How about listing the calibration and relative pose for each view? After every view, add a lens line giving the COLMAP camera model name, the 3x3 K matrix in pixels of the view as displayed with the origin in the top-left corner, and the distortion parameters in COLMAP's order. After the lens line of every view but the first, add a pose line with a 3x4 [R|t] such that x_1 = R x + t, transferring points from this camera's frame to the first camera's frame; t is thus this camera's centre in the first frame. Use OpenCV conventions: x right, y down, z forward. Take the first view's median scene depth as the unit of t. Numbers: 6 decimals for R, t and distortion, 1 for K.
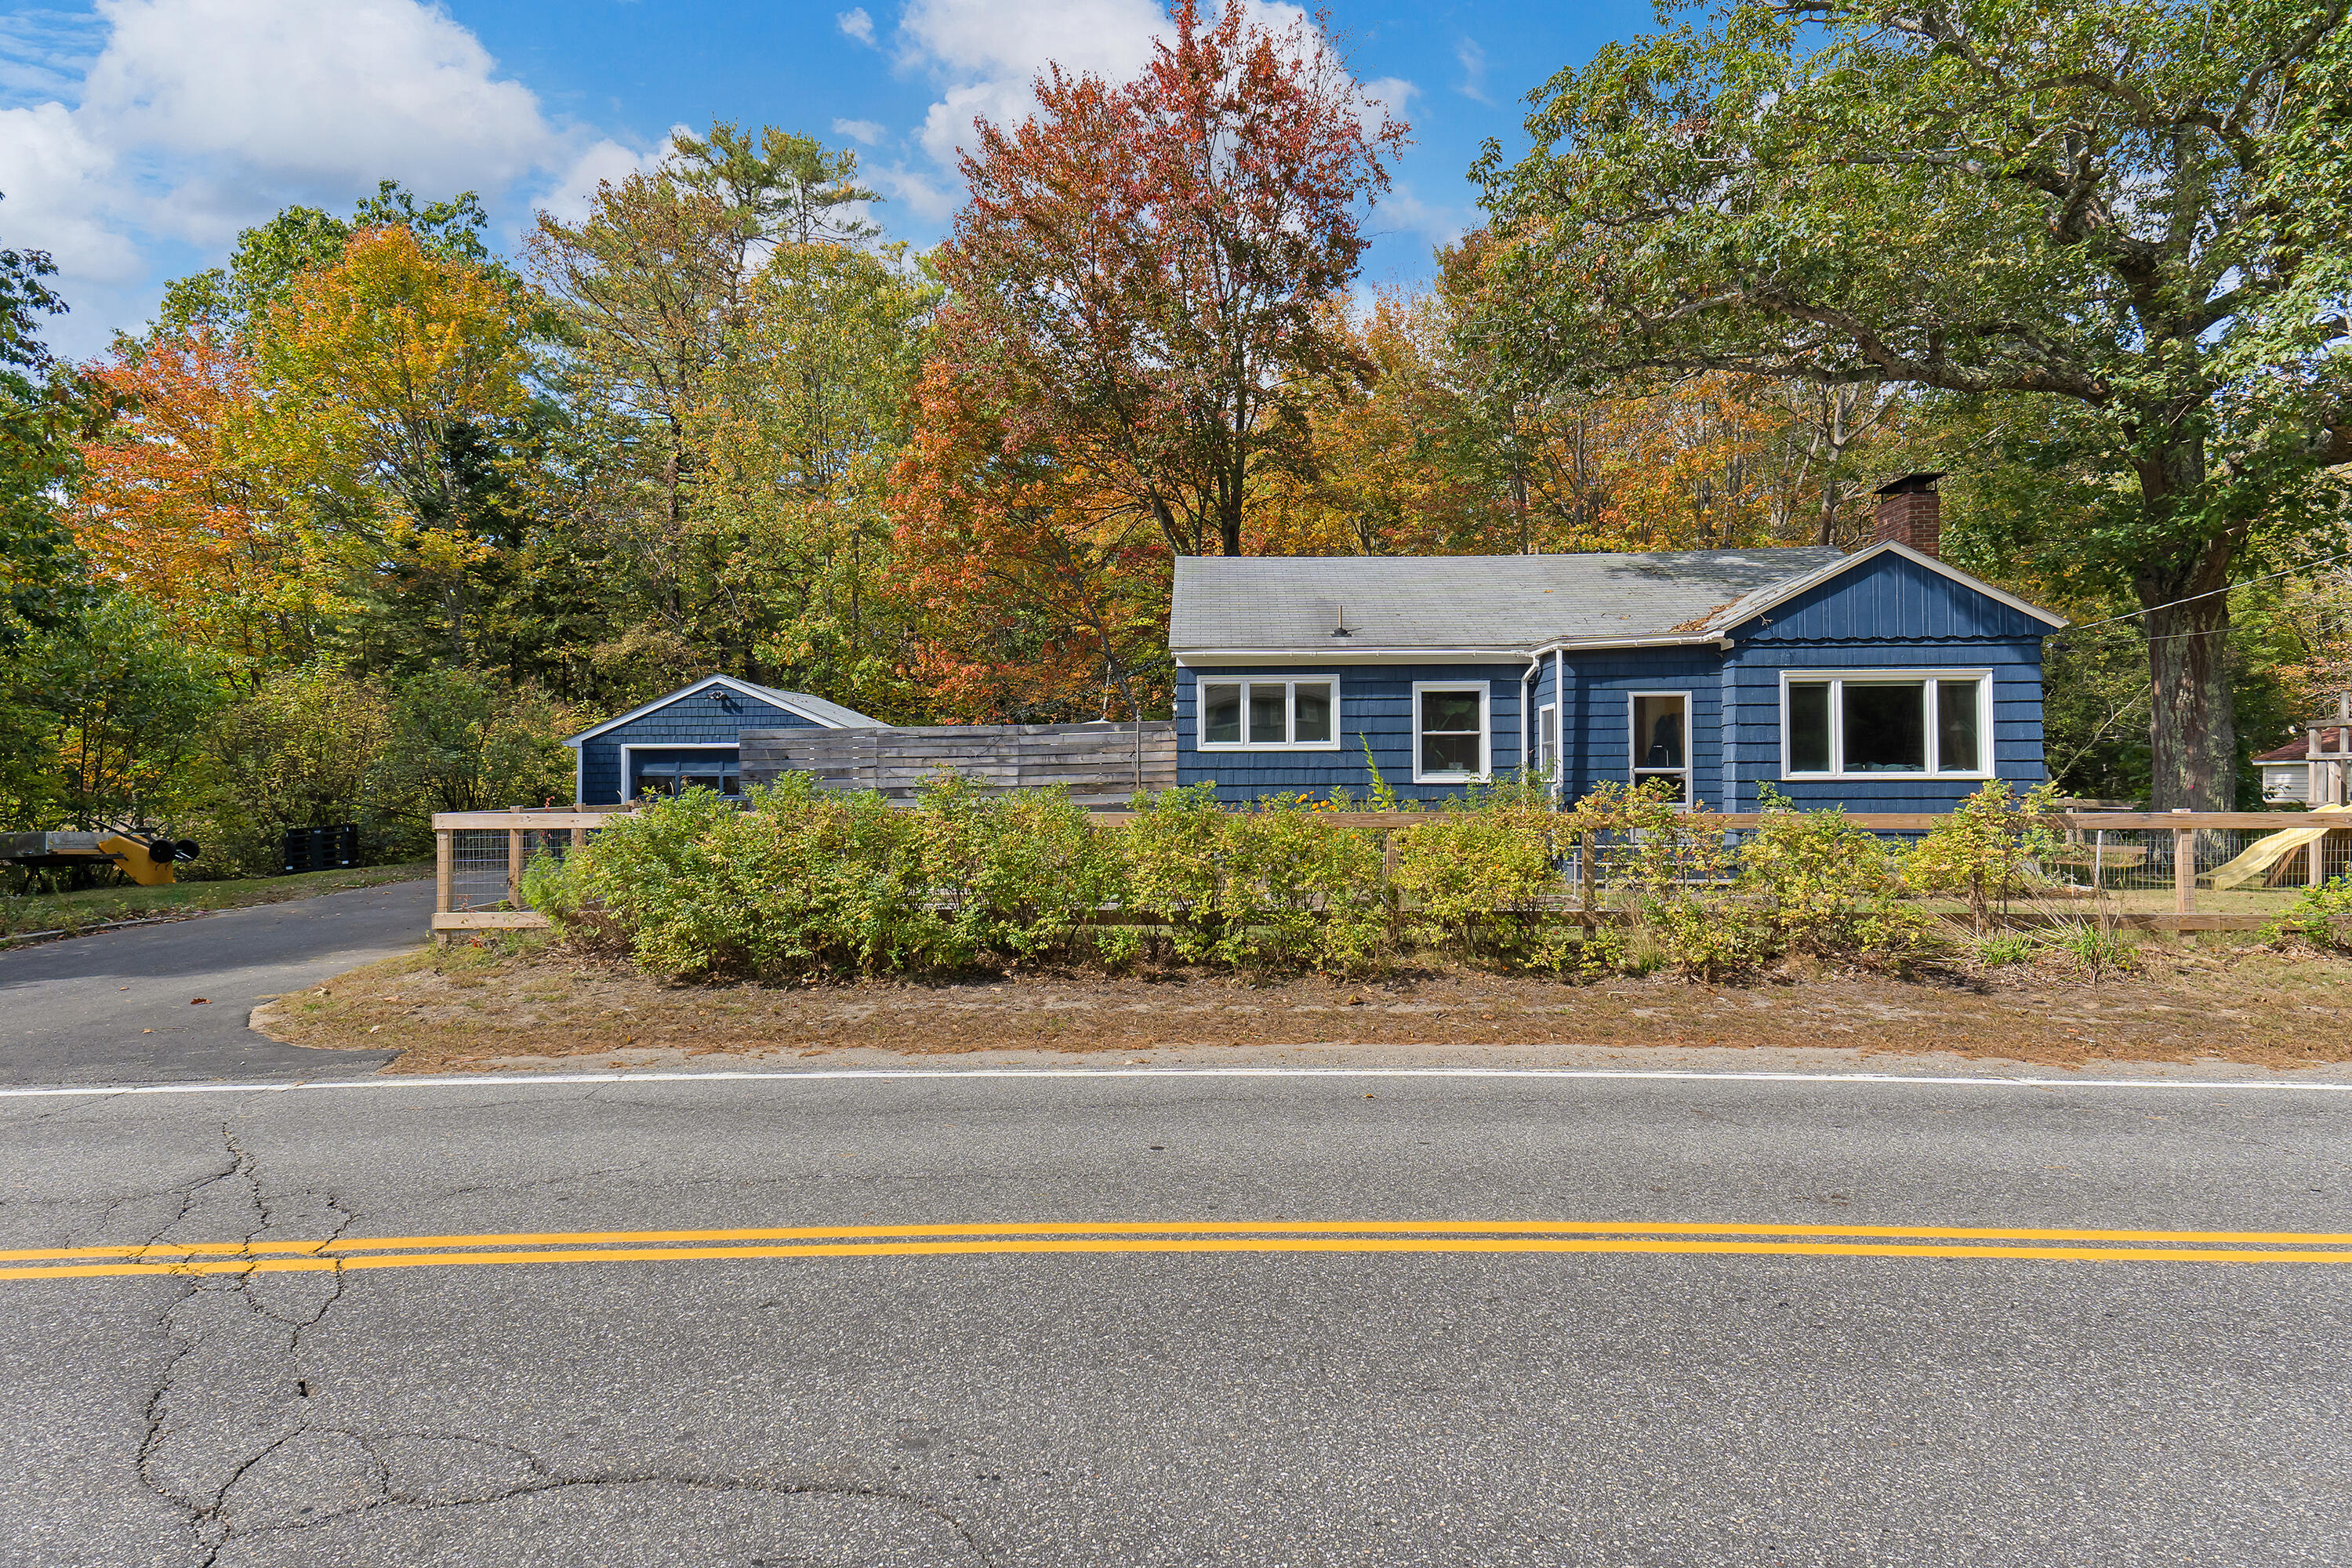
lens RADIAL K [[1441.4, 0, 1176.0], [0, 1441.4, 784.0], [0, 0, 1]] dist [0.060795, -0.000072]
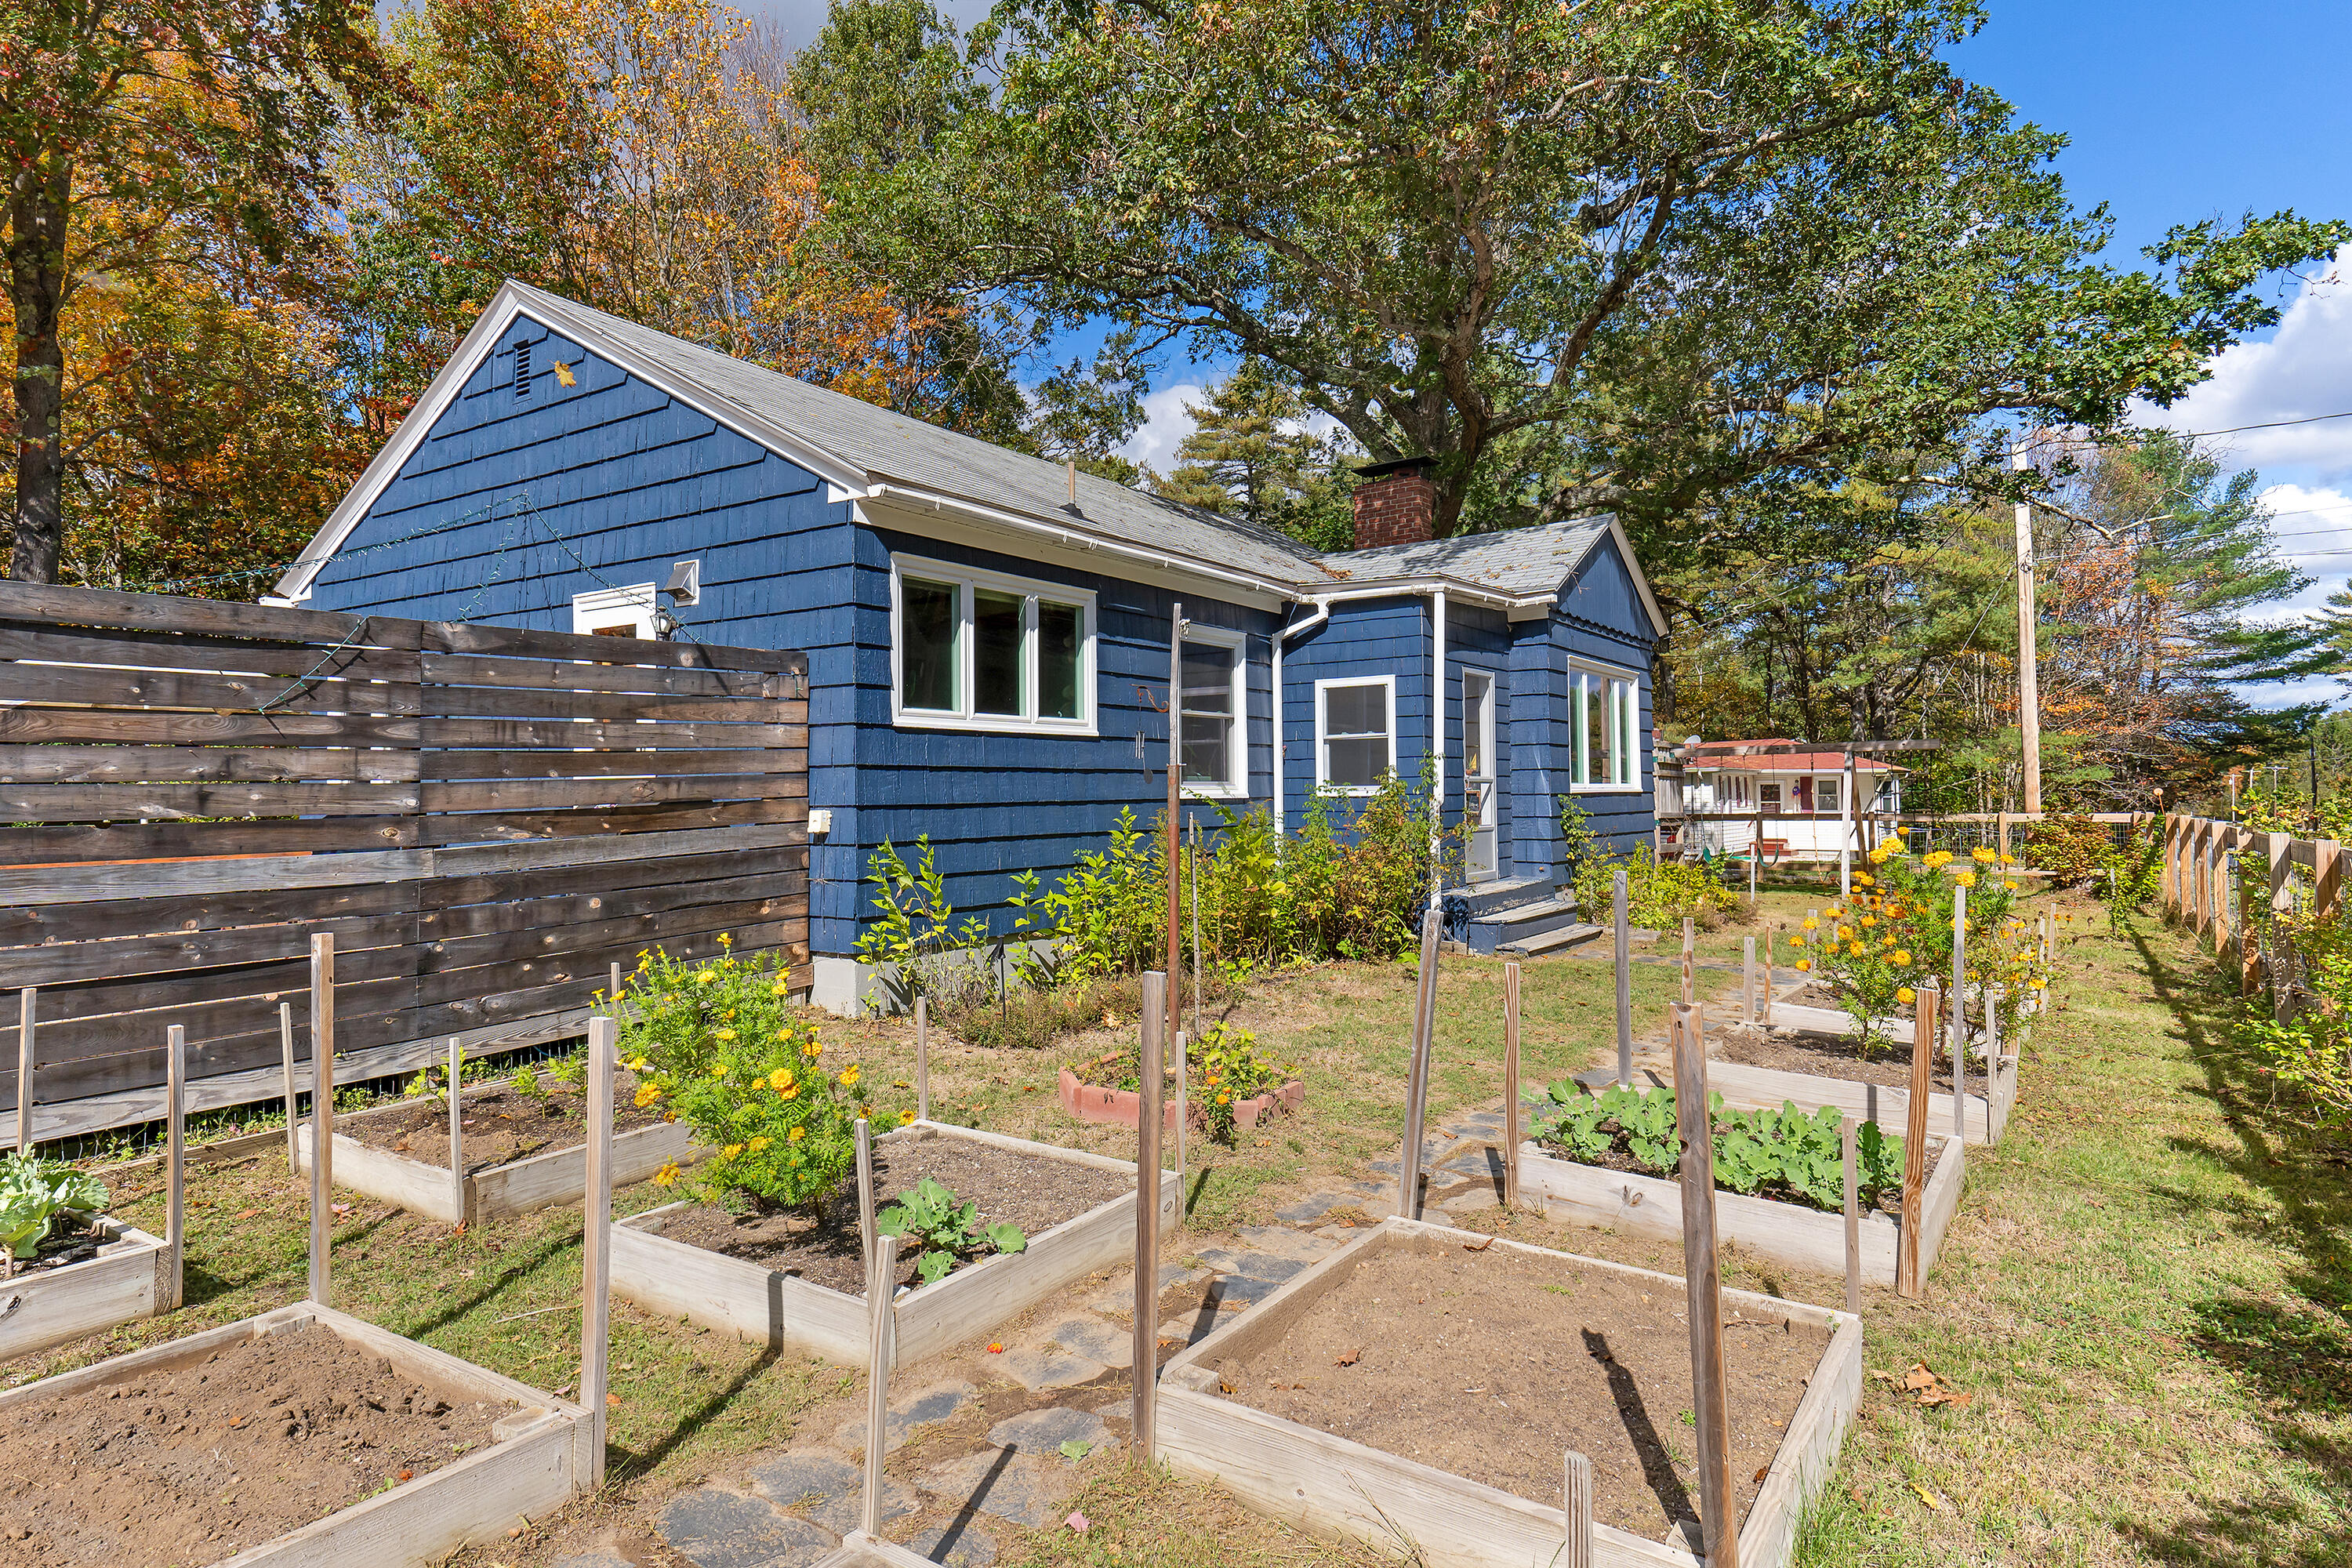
lens RADIAL K [[1295.1, 0, 1176.0], [0, 1295.1, 784.0], [0, 0, 1]] dist [0.037136, -0.000413]
pose [[0.518302, 0.003137, 0.855192, -0.270824], [0.000761, 0.999991, -0.004129, -0.004281], [-0.855197, 0.002791, 0.518295, 0.729156]]
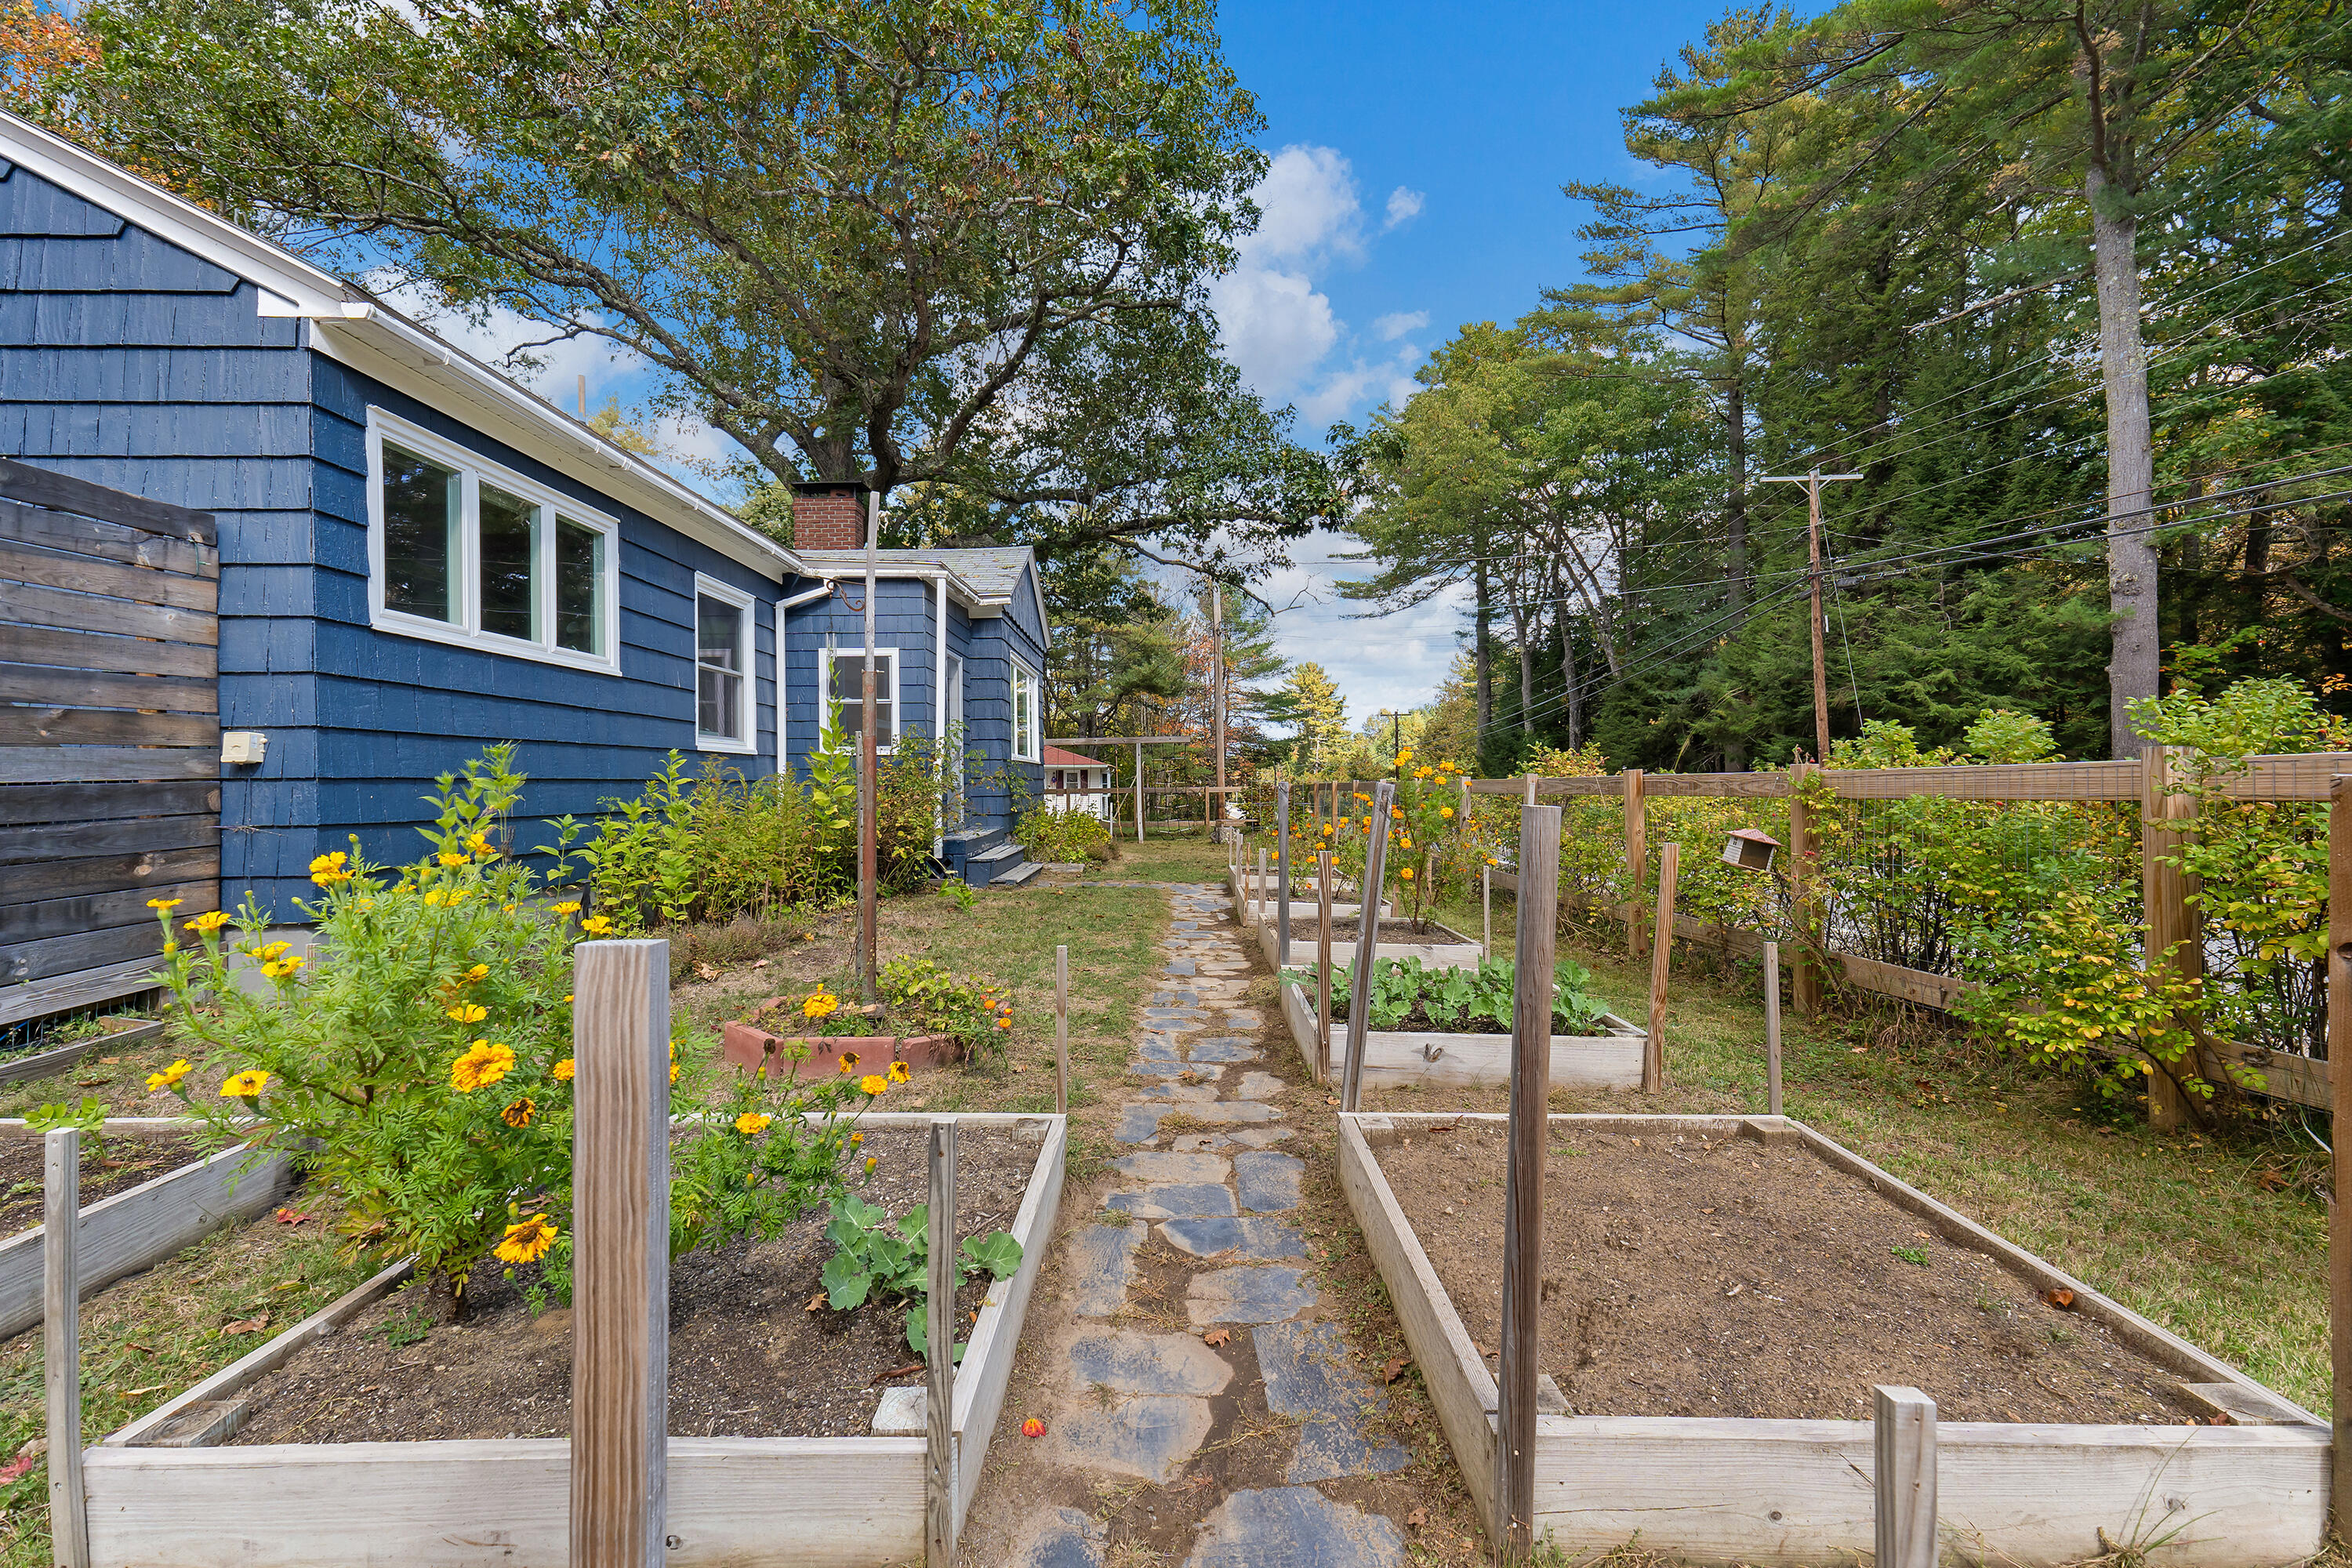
lens RADIAL K [[961.8, 0, 1176.0], [0, 961.8, 784.0], [0, 0, 1]] dist [0.024656, -0.000287]
pose [[-0.056831, 0.001421, 0.998383, -0.222356], [0.000512, 0.999999, -0.001394, 0.013254], [-0.998384, 0.000432, -0.056832, 0.827233]]
